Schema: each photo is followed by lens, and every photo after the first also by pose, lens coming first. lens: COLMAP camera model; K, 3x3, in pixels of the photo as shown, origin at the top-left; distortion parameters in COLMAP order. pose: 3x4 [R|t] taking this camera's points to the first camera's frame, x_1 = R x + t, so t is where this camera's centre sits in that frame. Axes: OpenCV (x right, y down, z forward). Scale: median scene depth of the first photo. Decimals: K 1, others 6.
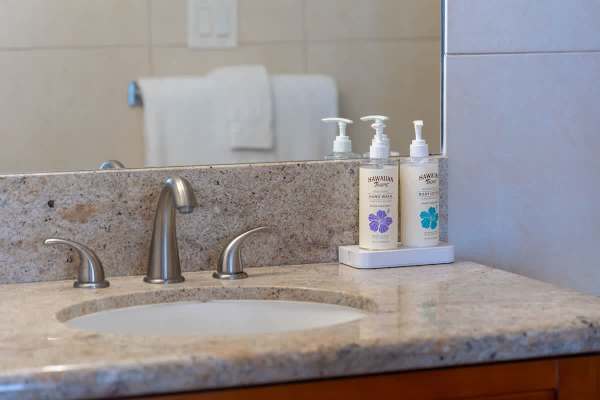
lens RADIAL K [[826.8, 0, 299.7], [0, 826.8, 199.5], [0, 0, 1]] dist [0.012152, 0.000000]
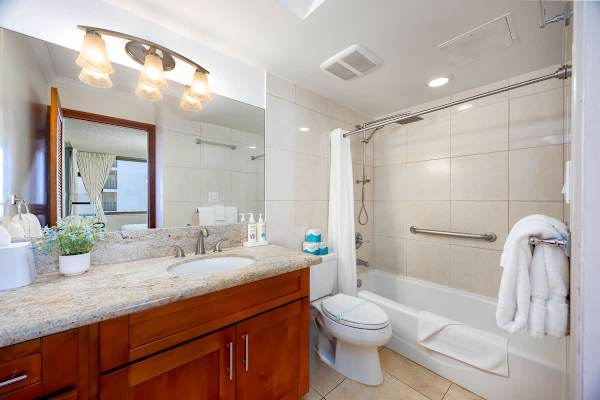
lens RADIAL K [[229.7, 0, 298.3], [0, 229.7, 201.9], [0, 0, 1]] dist [0.001423, -0.000042]
pose [[0.970238, 0.000174, 0.242152, 0.031818], [0.032952, 0.990602, -0.132744, 0.012846], [-0.239899, 0.136772, 0.961115, -0.260499]]
